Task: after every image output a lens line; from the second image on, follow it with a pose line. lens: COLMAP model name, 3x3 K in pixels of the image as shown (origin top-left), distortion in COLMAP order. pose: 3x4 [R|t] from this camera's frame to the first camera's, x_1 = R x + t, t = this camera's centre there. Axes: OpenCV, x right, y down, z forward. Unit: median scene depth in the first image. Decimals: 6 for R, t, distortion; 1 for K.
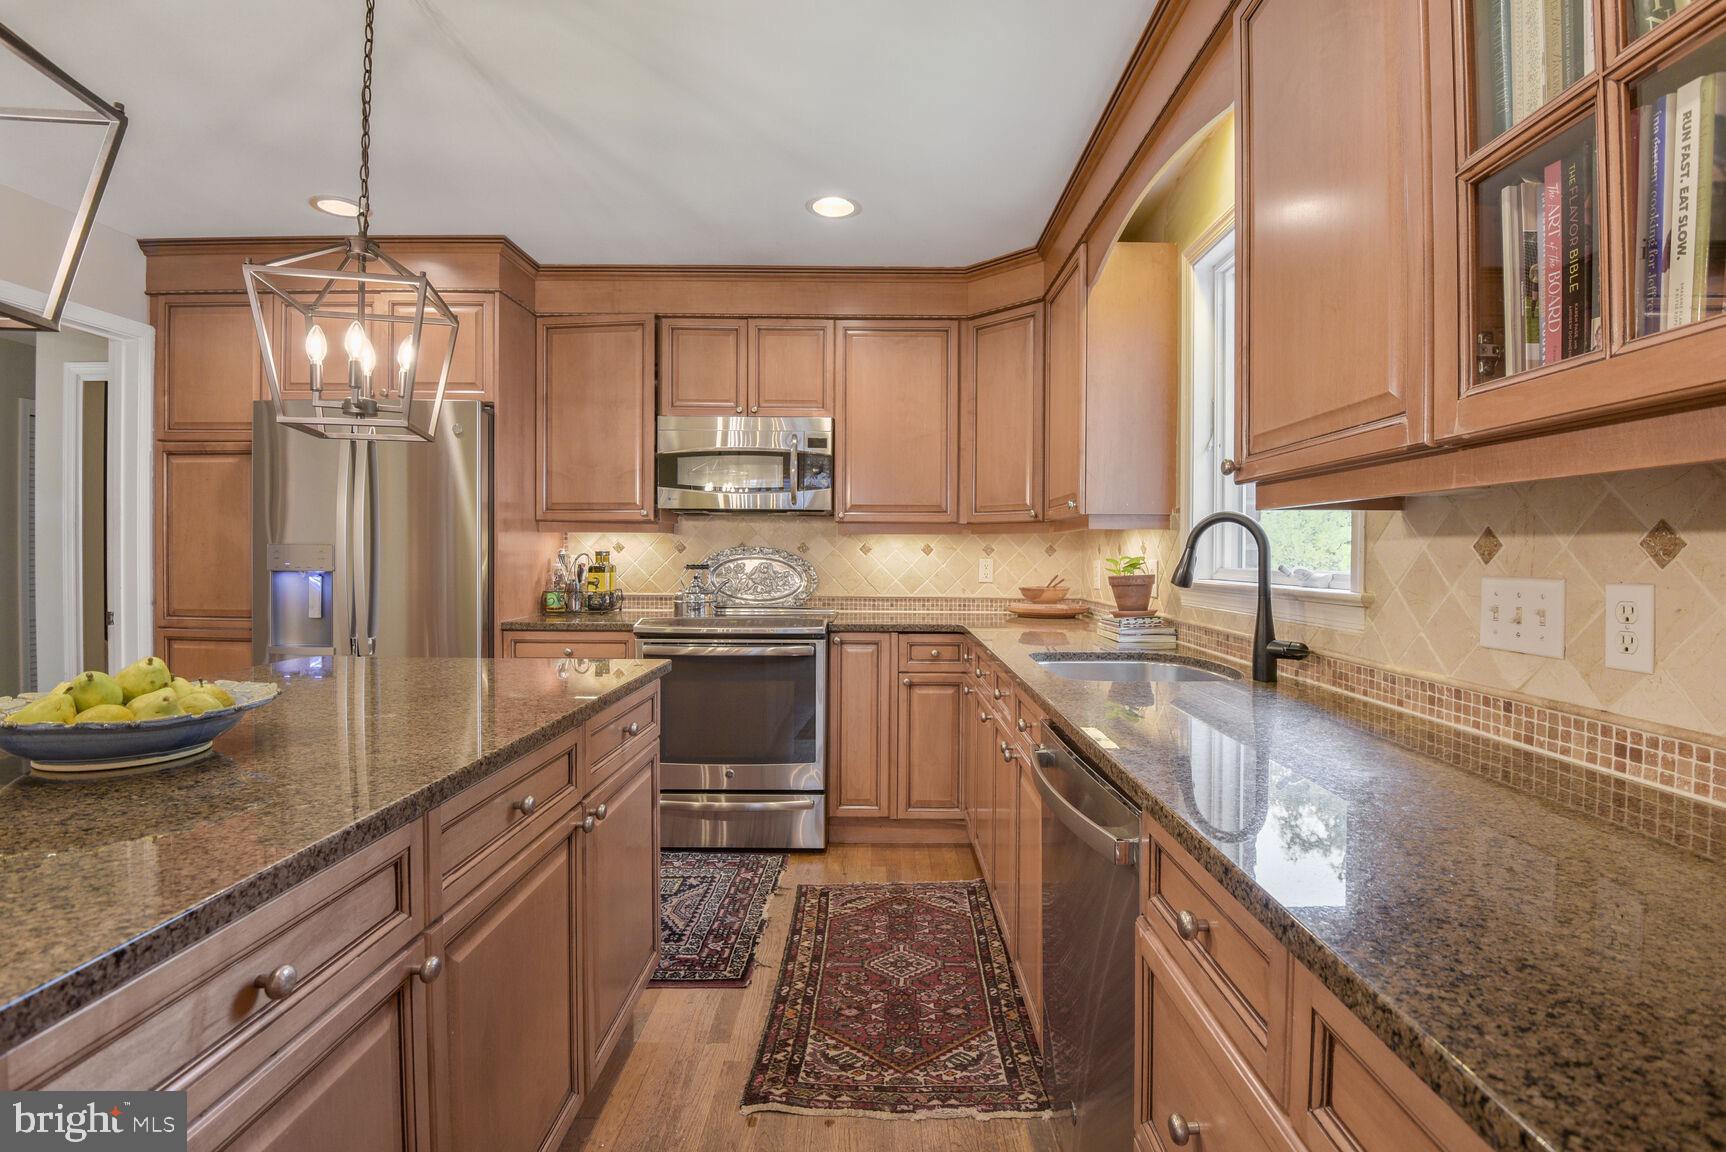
lens RADIAL K [[804.5, 0, 880.3], [0, 804.5, 556.0], [0, 0, 1]] dist [-0.017198, -0.000364]
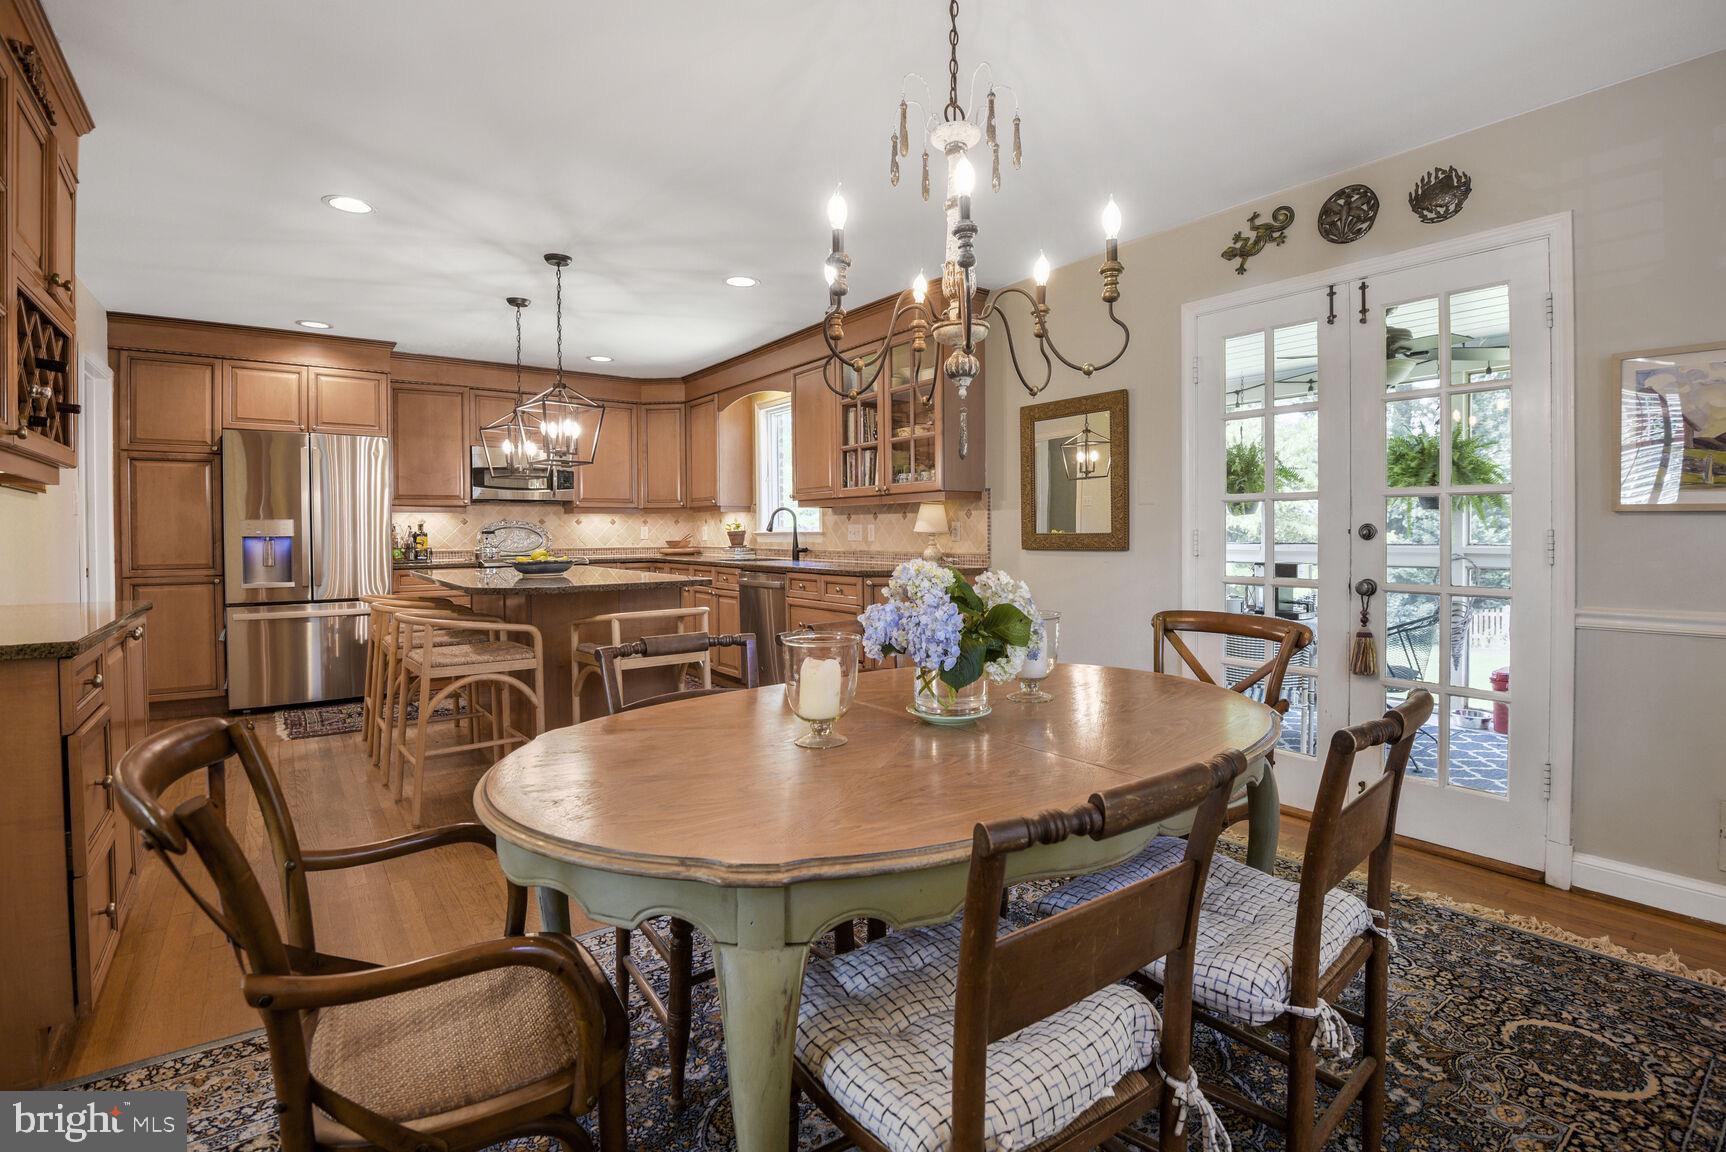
lens RADIAL K [[804.5, 0, 880.3], [0, 804.5, 556.0], [0, 0, 1]] dist [-0.017198, -0.000364]
pose [[0.792339, -0.031314, 0.609278, -0.811917], [0.014603, 0.999369, 0.032372, 0.027010], [-0.609907, -0.016752, 0.792296, -1.175452]]
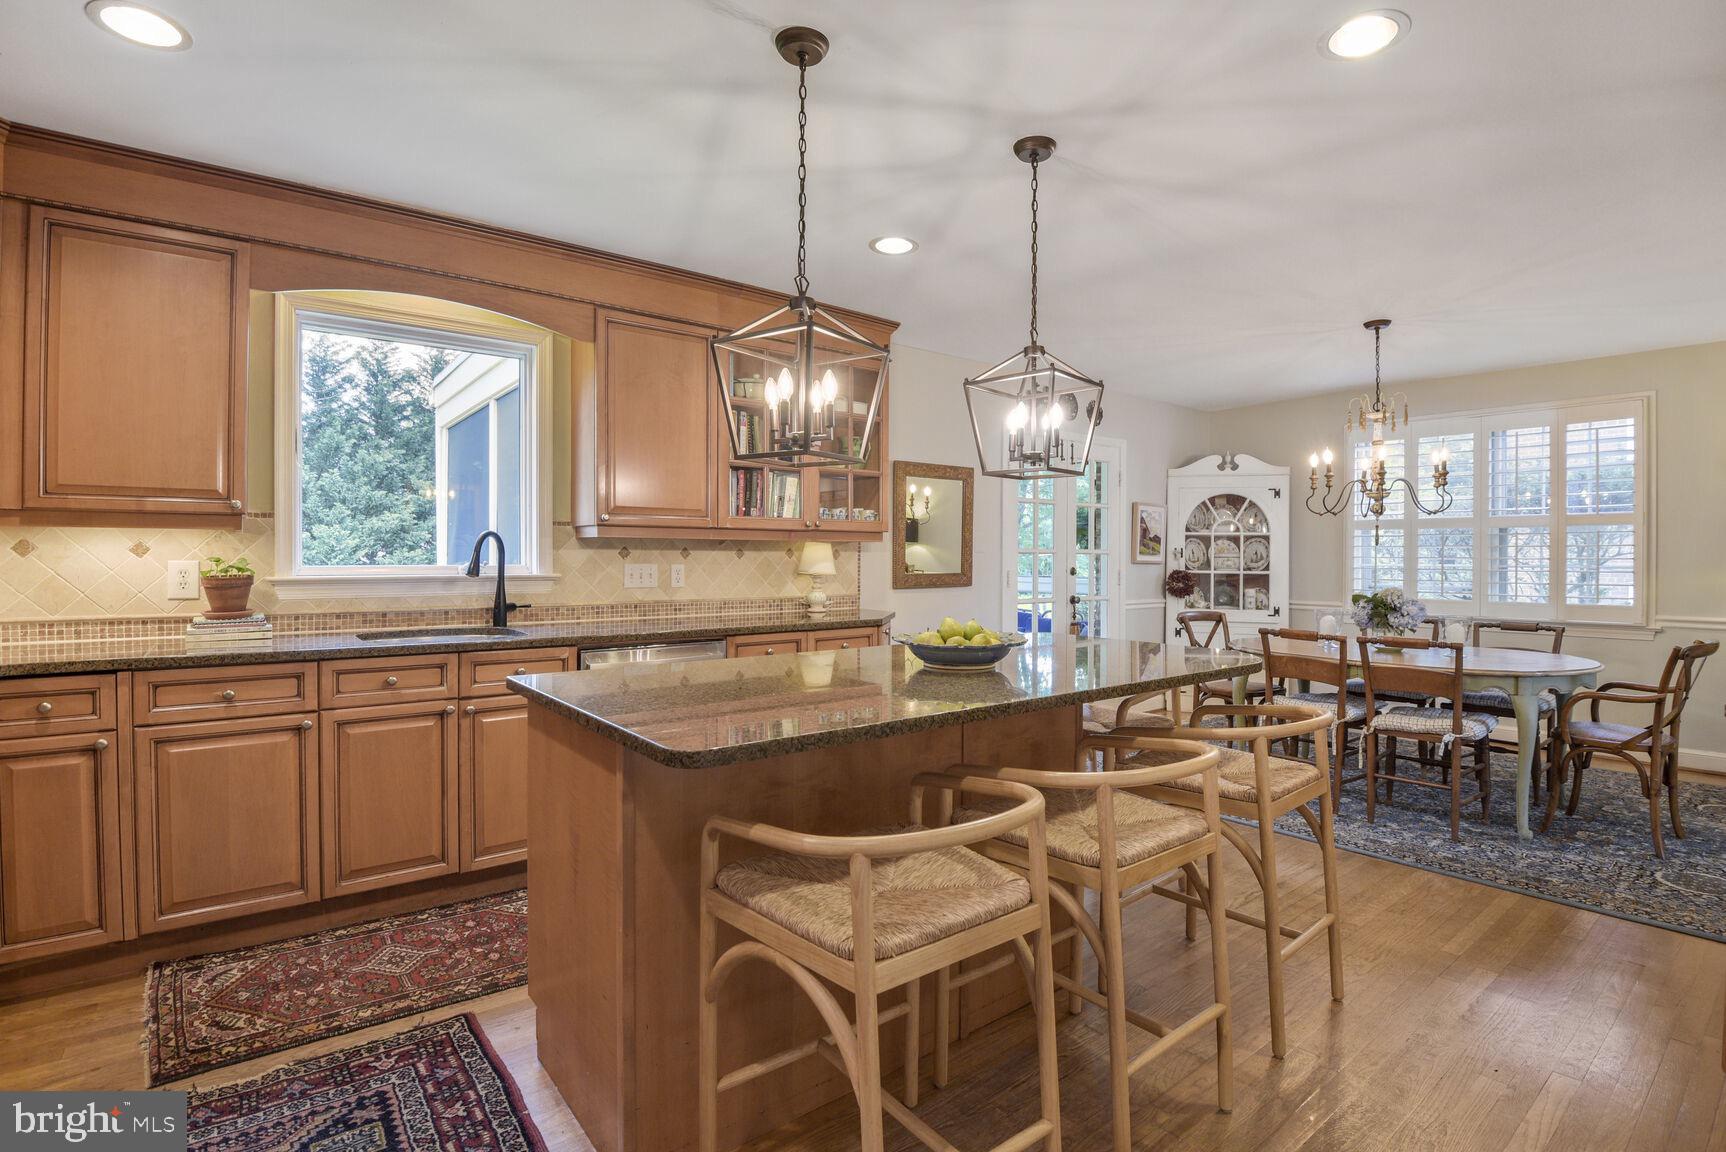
lens RADIAL K [[804.5, 0, 880.3], [0, 804.5, 556.0], [0, 0, 1]] dist [-0.017198, -0.000364]
pose [[-0.624711, -0.000872, 0.780855, -0.977516], [-0.000491, 1.000000, 0.000724, -0.001949], [-0.780856, 0.000069, -0.624711, 0.984657]]
